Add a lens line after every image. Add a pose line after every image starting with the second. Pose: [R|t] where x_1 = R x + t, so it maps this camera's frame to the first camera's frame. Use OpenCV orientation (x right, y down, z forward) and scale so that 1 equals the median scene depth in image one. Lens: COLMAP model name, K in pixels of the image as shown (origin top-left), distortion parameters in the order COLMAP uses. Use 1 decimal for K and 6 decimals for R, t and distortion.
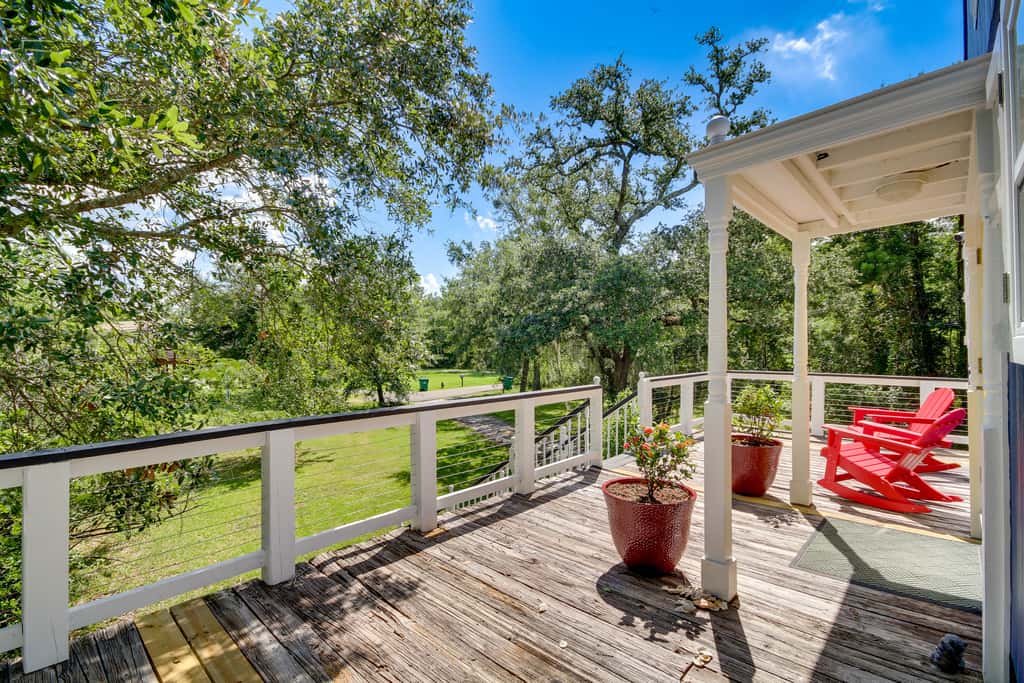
lens RADIAL K [[480.3, 0, 512.0], [0, 480.3, 341.5], [0, 0, 1]] dist [0.015804, -0.014819]
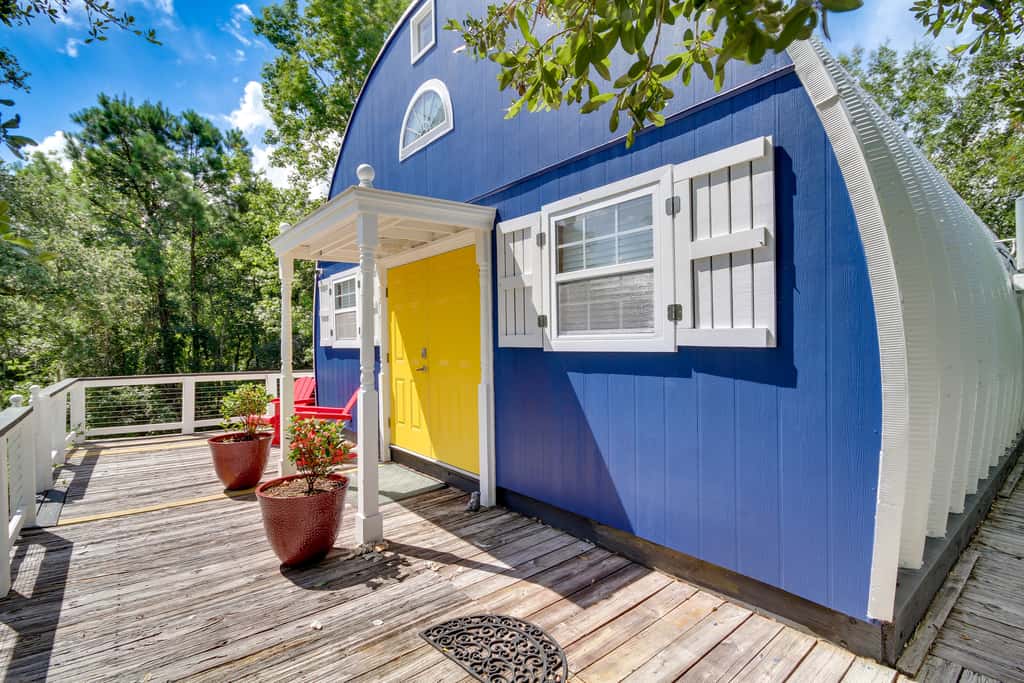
lens RADIAL K [[480.3, 0, 512.0], [0, 480.3, 341.5], [0, 0, 1]] dist [0.015804, -0.014819]
pose [[0.097167, 0.008639, 0.995231, -0.787410], [-0.002545, 0.999961, -0.008432, 0.010622], [-0.995265, -0.001714, 0.097185, 0.506680]]
